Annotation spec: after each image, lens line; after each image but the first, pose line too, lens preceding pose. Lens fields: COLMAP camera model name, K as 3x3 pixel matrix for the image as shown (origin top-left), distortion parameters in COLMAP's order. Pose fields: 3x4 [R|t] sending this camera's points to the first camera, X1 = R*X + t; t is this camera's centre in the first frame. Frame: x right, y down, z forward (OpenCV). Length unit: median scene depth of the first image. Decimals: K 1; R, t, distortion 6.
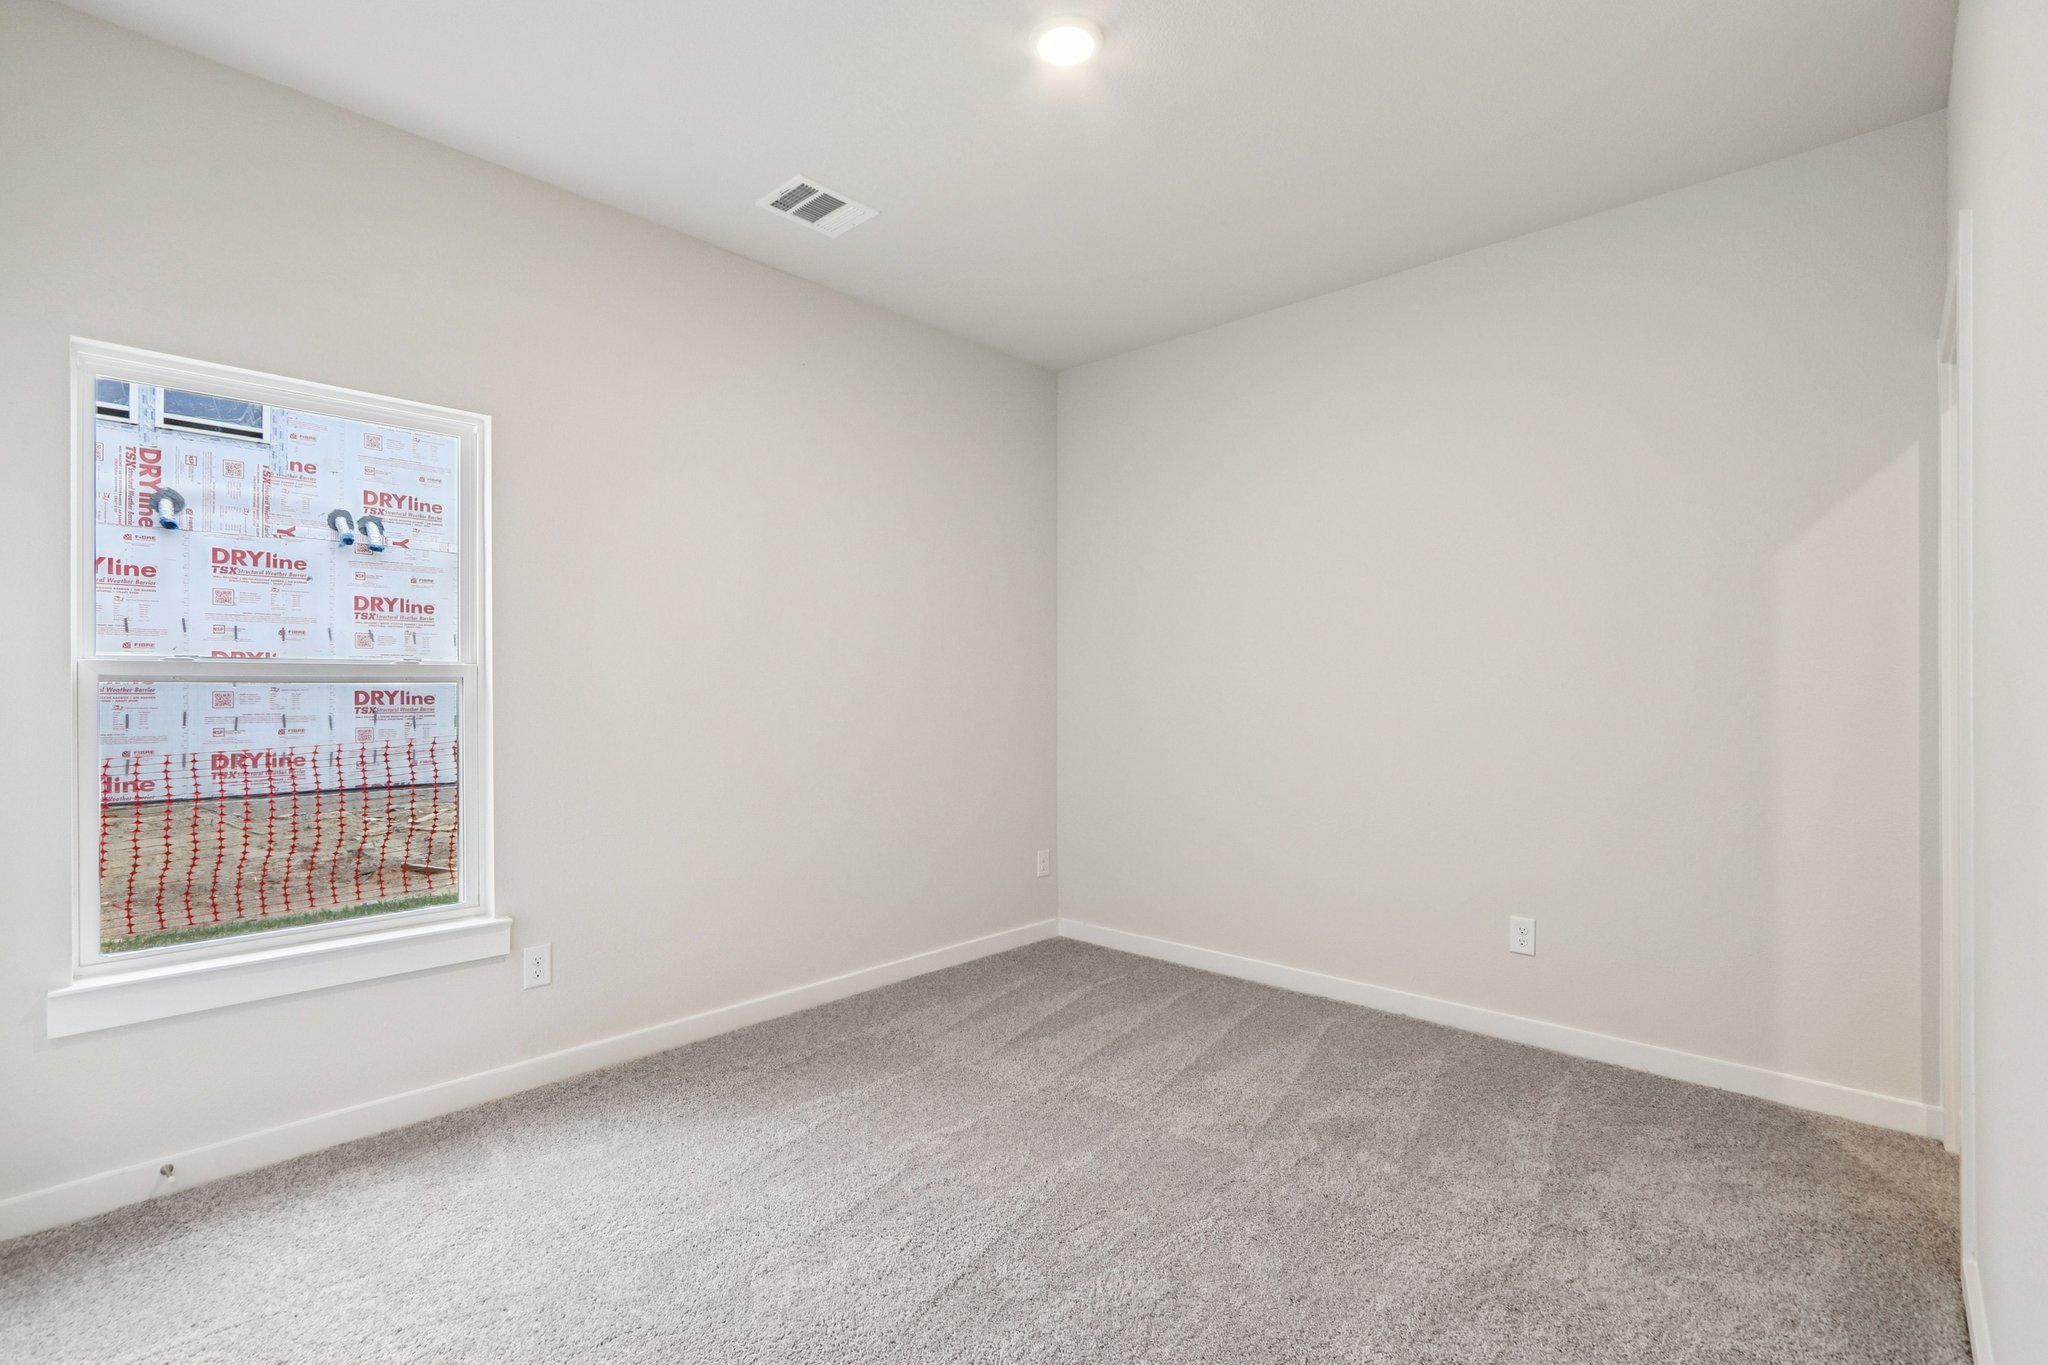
lens RADIAL K [[948.5, 0, 1023.1], [0, 948.5, 686.4], [0, 0, 1]] dist [-0.010813, 0.001274]
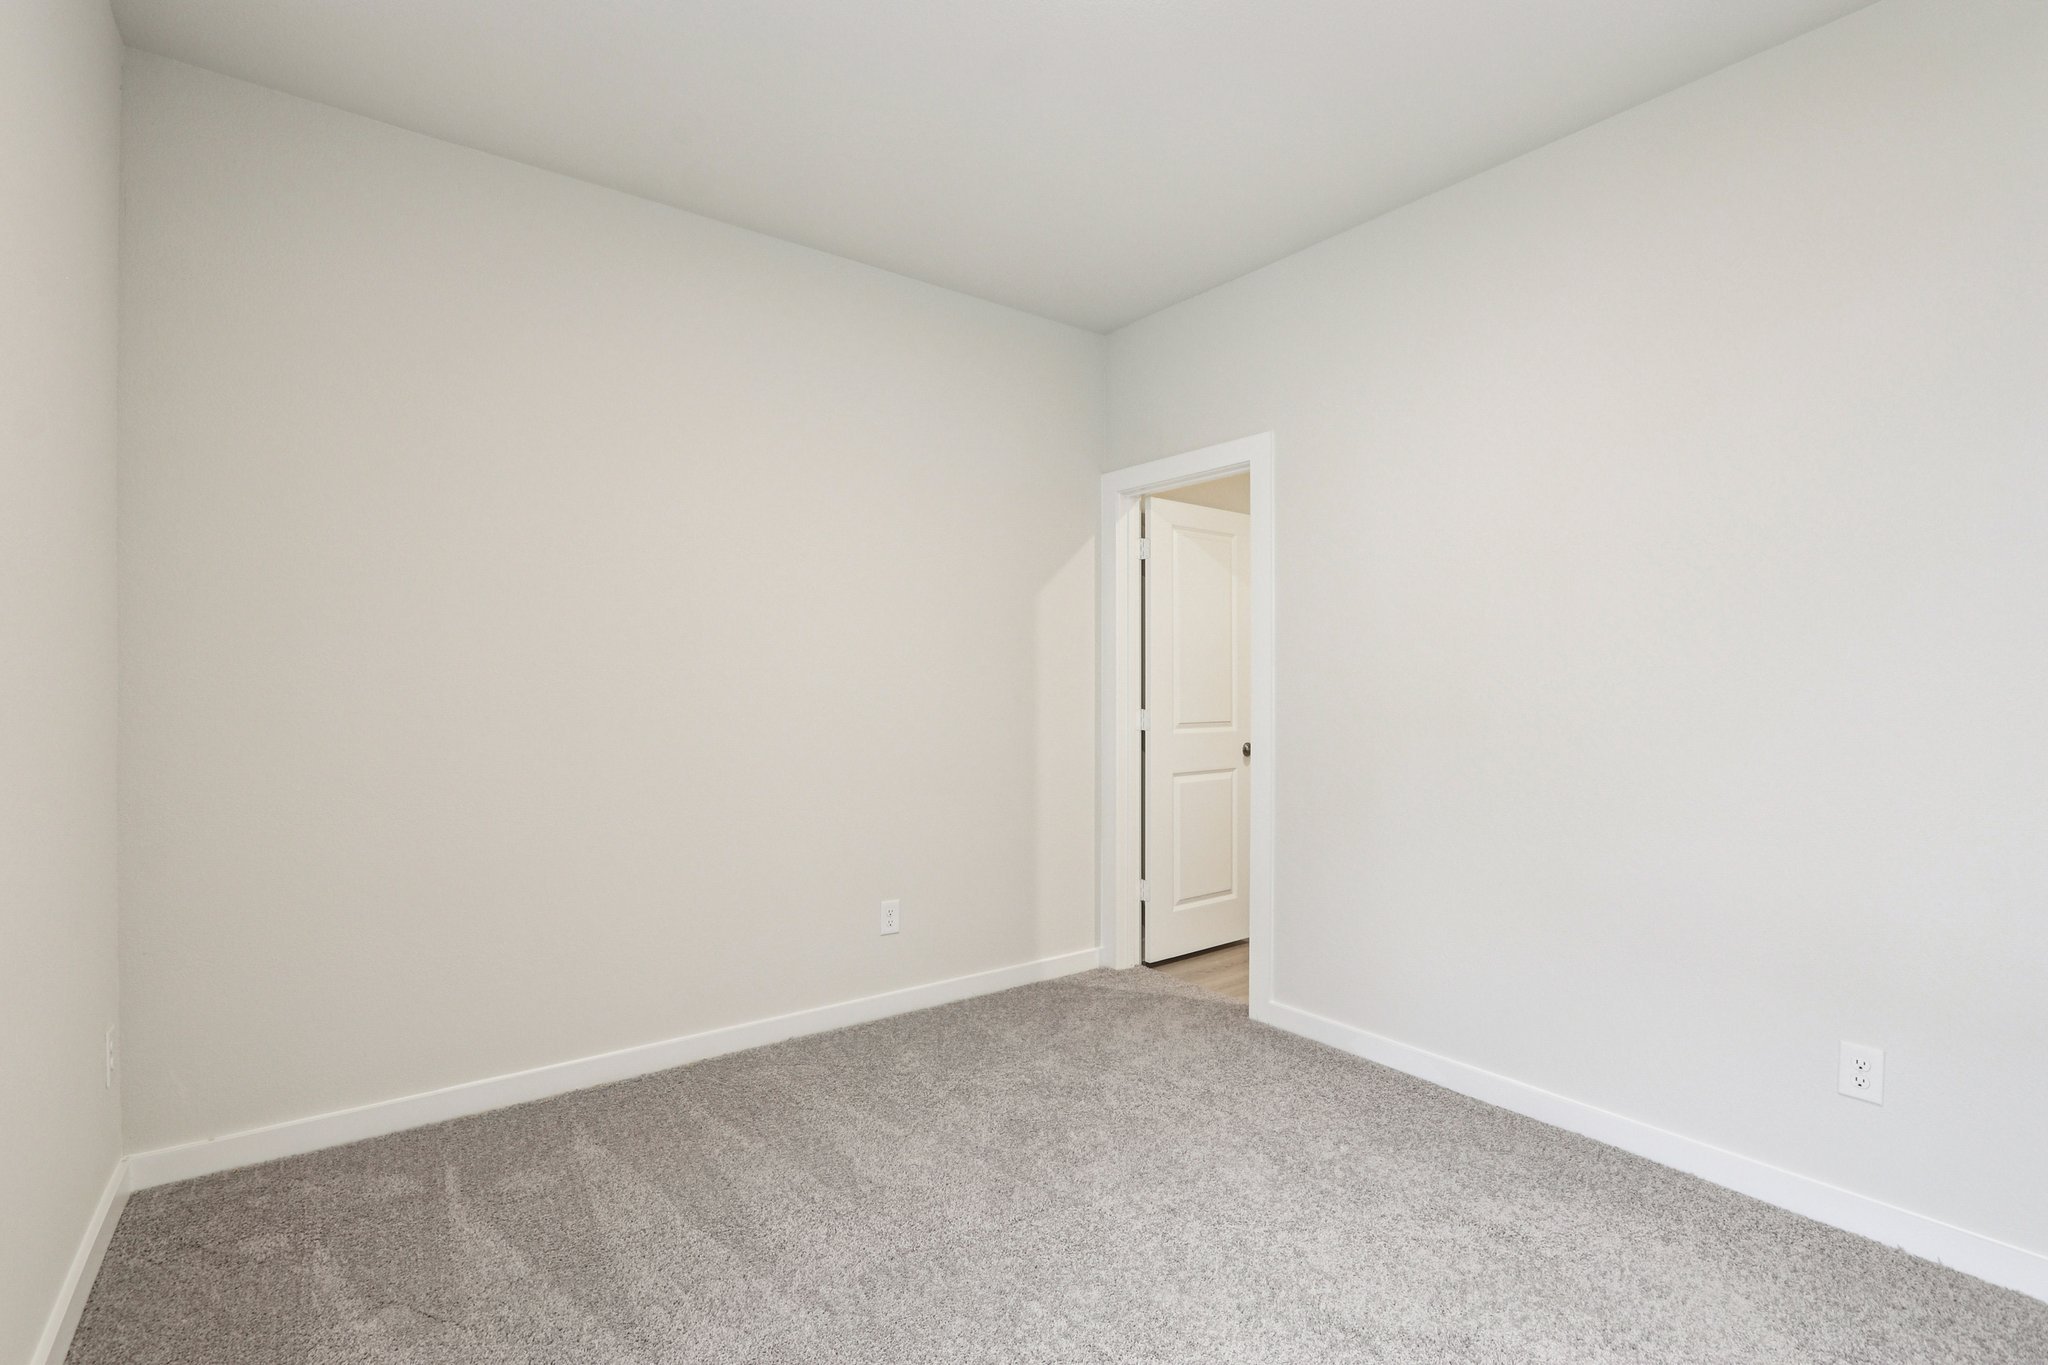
lens RADIAL K [[948.5, 0, 1023.2], [0, 948.5, 676.1], [0, 0, 1]] dist [-0.010813, 0.001274]
pose [[0.184058, 0.007090, 0.982890, -0.572253], [-0.005397, 0.999966, -0.006203, -0.008289], [-0.982901, -0.004163, 0.184090, 0.718185]]
